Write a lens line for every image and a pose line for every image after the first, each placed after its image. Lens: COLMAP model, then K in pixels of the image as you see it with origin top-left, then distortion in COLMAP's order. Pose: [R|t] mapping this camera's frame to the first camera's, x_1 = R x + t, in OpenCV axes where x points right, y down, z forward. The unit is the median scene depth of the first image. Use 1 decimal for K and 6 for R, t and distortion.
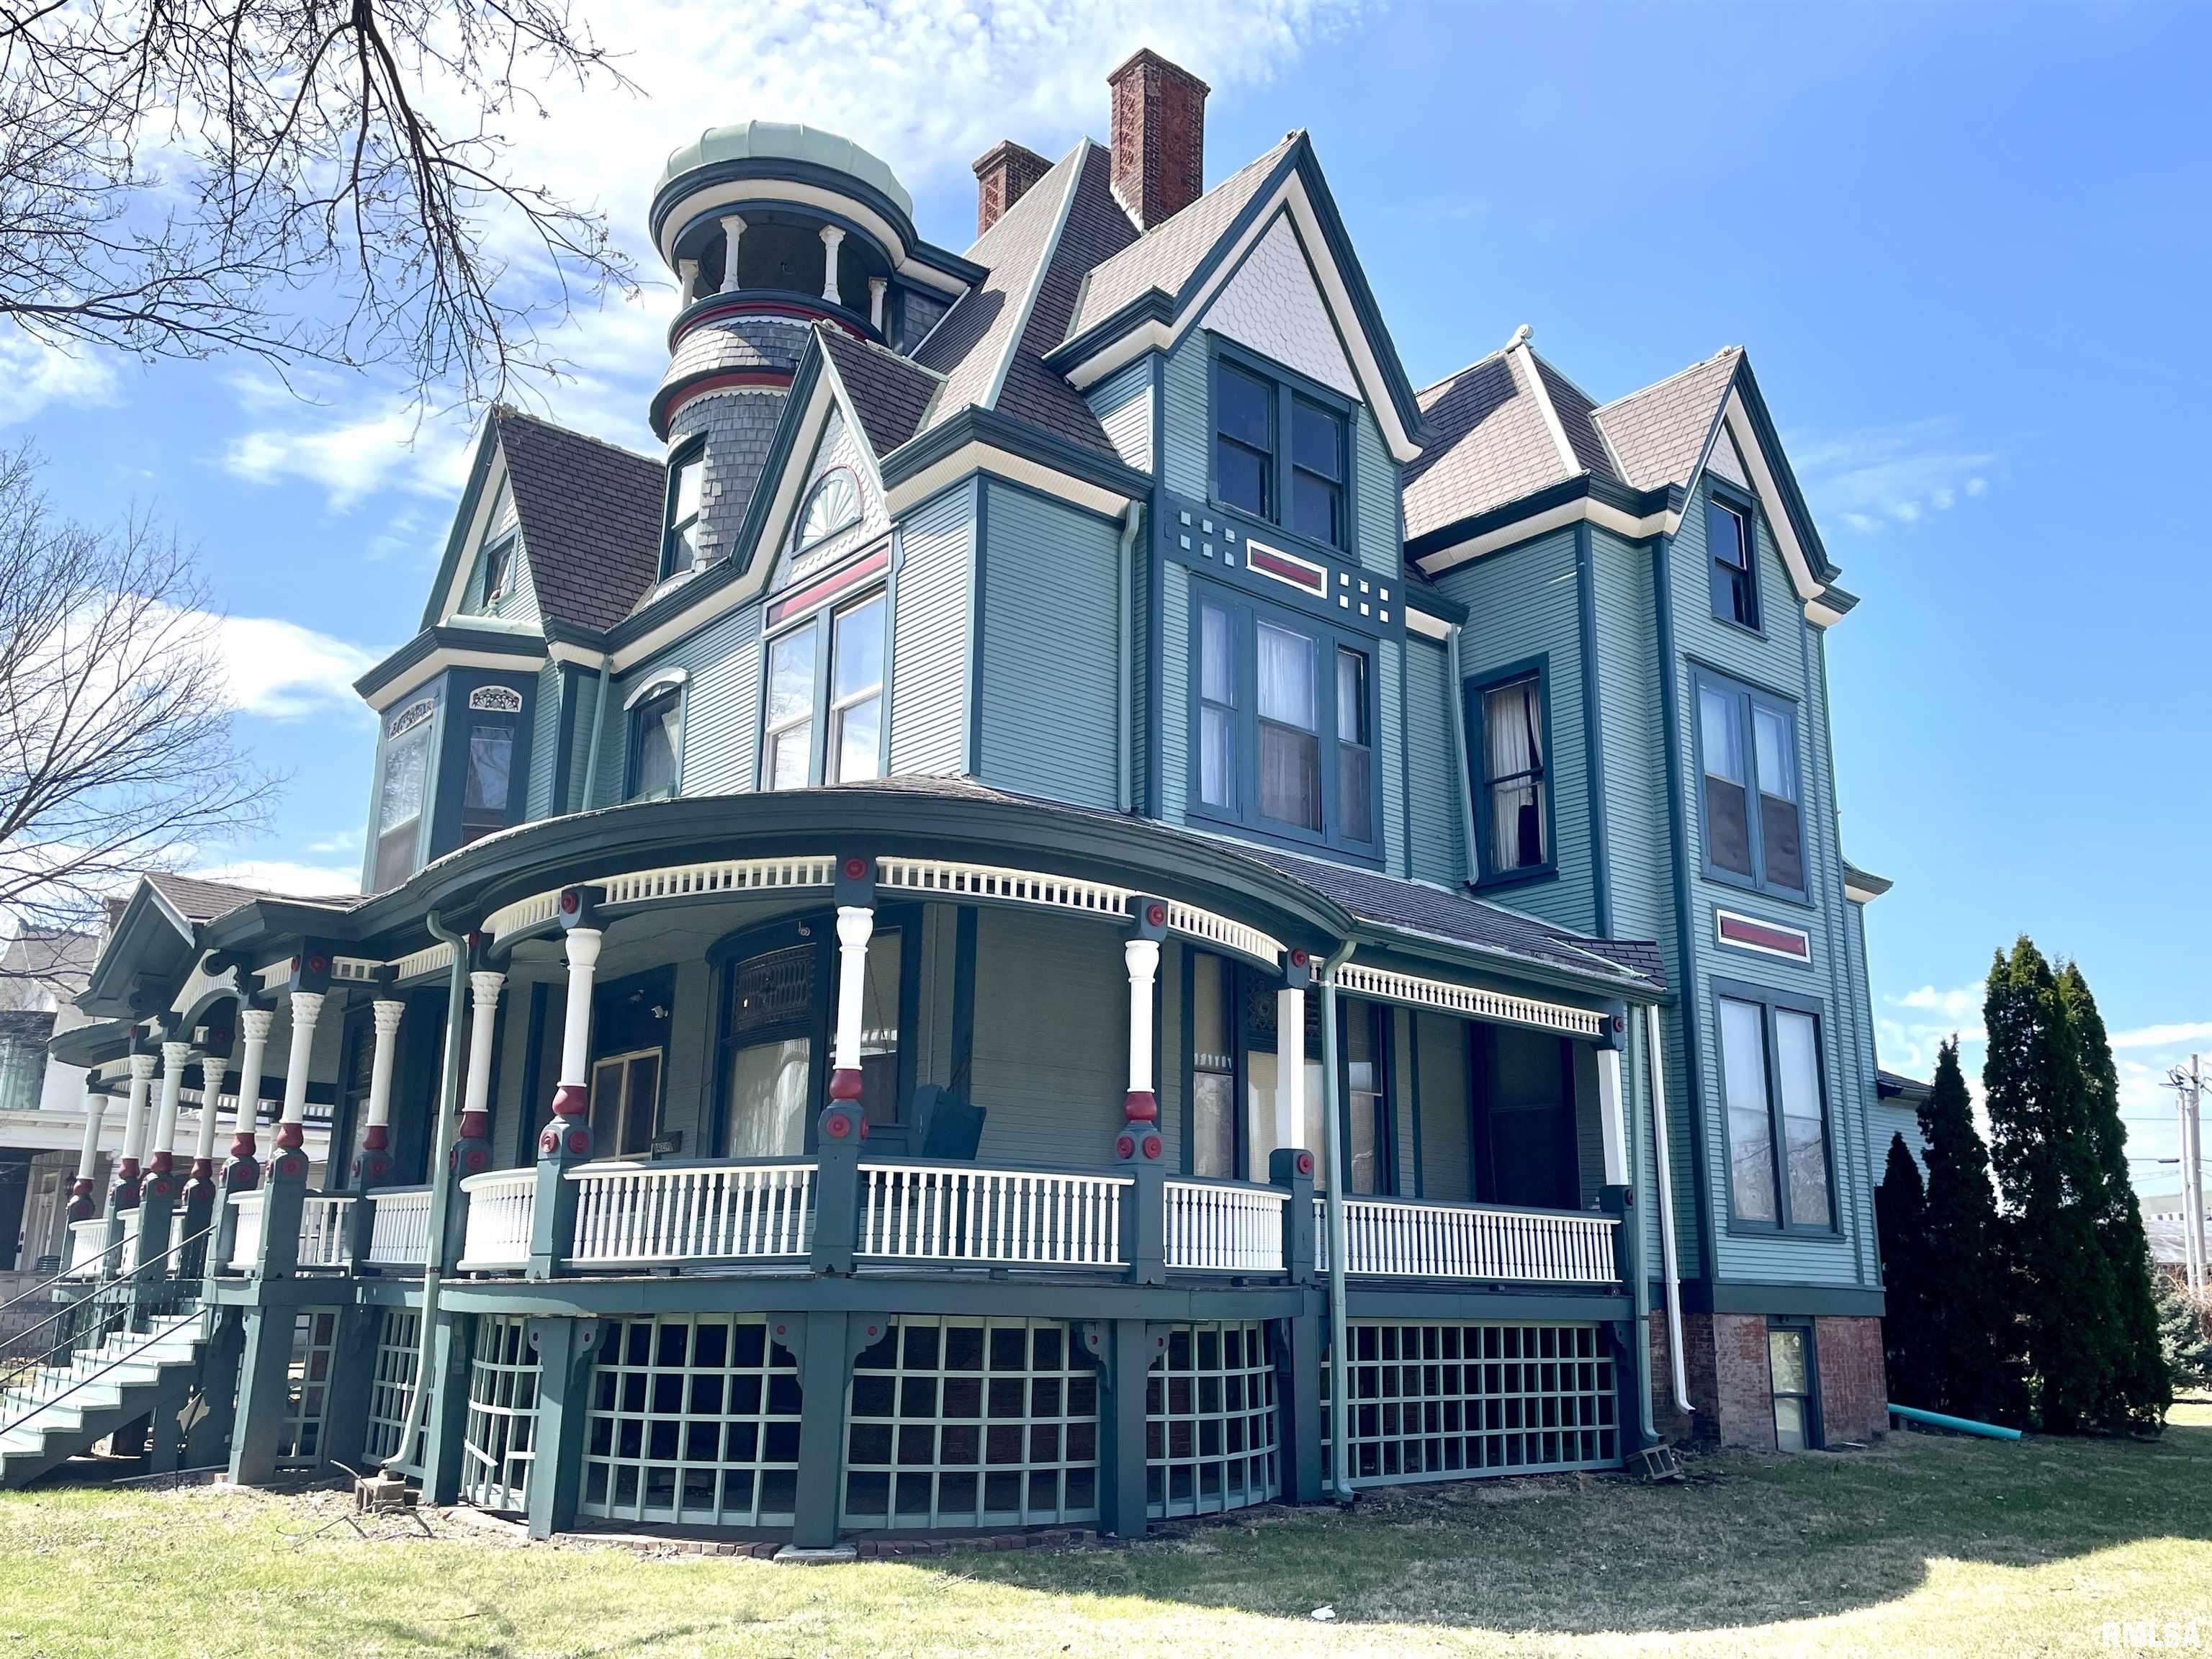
lens RADIAL K [[1745.9, 0, 1106.0], [0, 1745.9, 829.5], [0, 0, 1]] dist [0.117591, -0.000260]
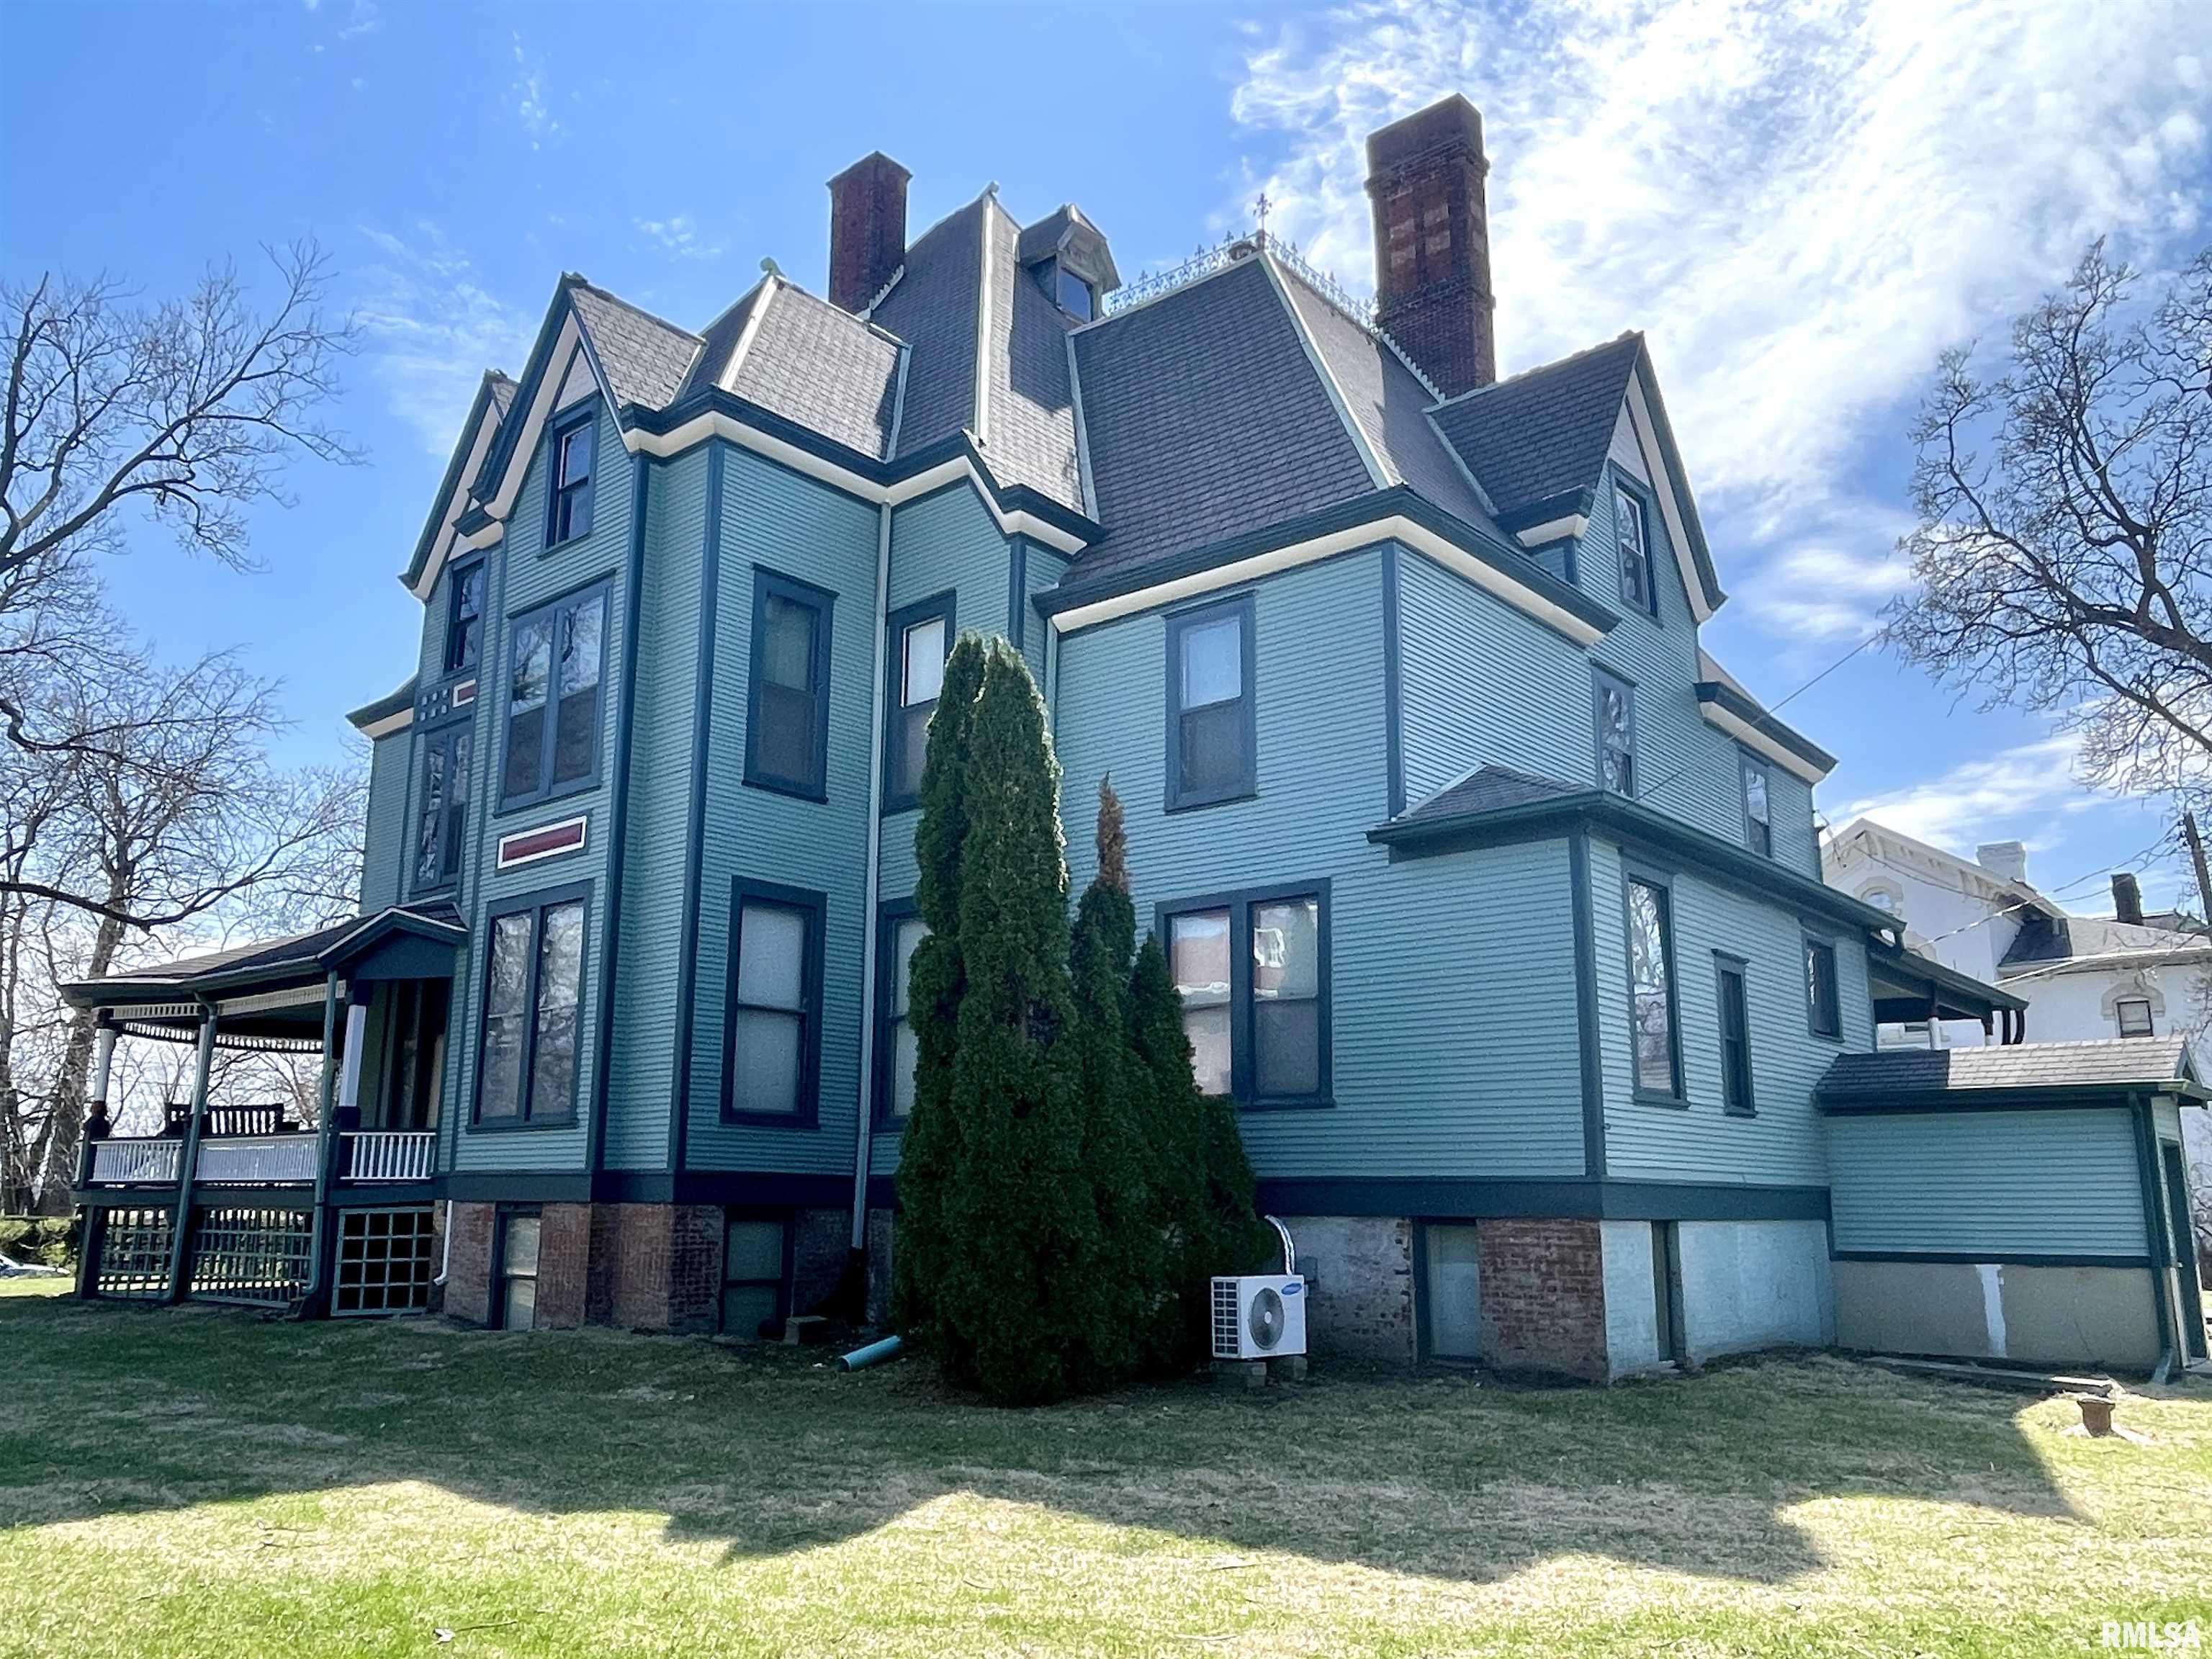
lens RADIAL K [[1646.4, 0, 1106.0], [0, 1646.4, 829.5], [0, 0, 1]] dist [-0.006536, -0.002773]
pose [[0.141737, -0.233742, -0.961912, 1.642279], [0.241895, 0.950442, -0.195311, 0.391497], [0.959894, -0.204999, 0.191254, 1.390641]]
